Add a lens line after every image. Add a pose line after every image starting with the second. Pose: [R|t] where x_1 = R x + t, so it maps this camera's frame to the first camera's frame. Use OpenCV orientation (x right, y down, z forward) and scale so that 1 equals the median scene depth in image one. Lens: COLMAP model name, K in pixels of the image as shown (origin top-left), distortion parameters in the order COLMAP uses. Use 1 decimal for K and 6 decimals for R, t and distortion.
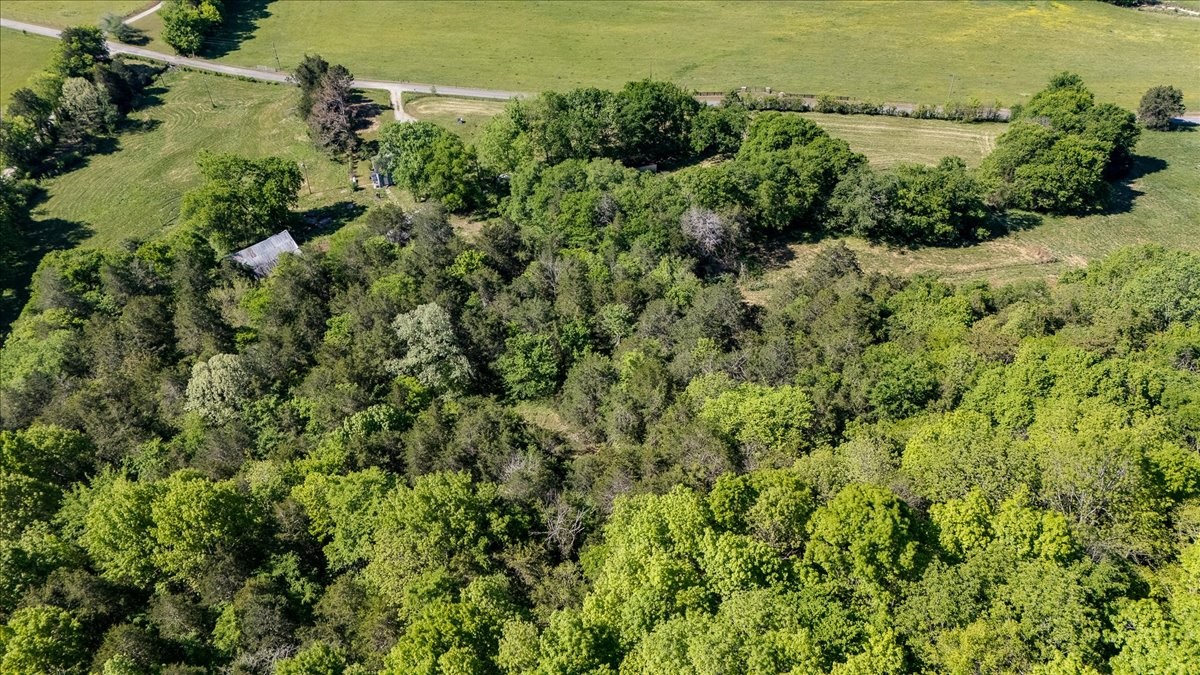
lens RADIAL K [[913.2, 0, 600.0], [0, 913.2, 337.5], [0, 0, 1]] dist [0.072011, -0.058599]
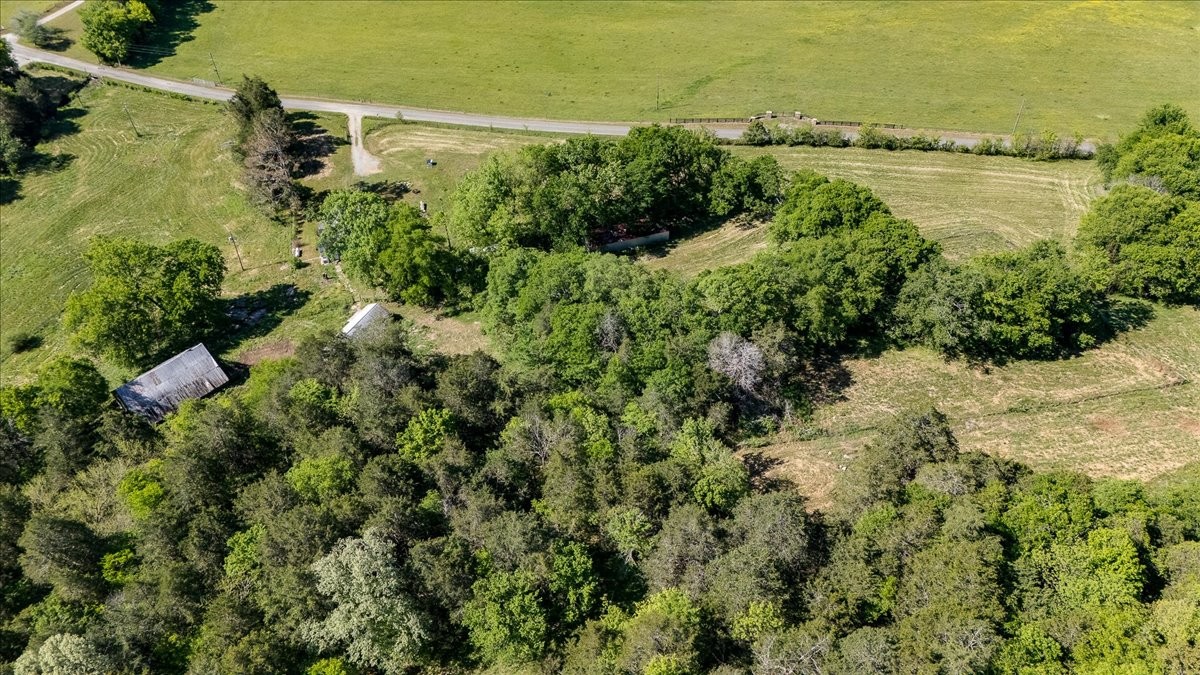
lens RADIAL K [[913.2, 0, 600.0], [0, 913.2, 337.5], [0, 0, 1]] dist [0.072011, -0.058599]
pose [[0.999967, -0.006860, 0.004451, -0.004338], [0.006585, 0.998239, 0.058950, -0.155816], [-0.004847, -0.058918, 0.998251, 0.200665]]
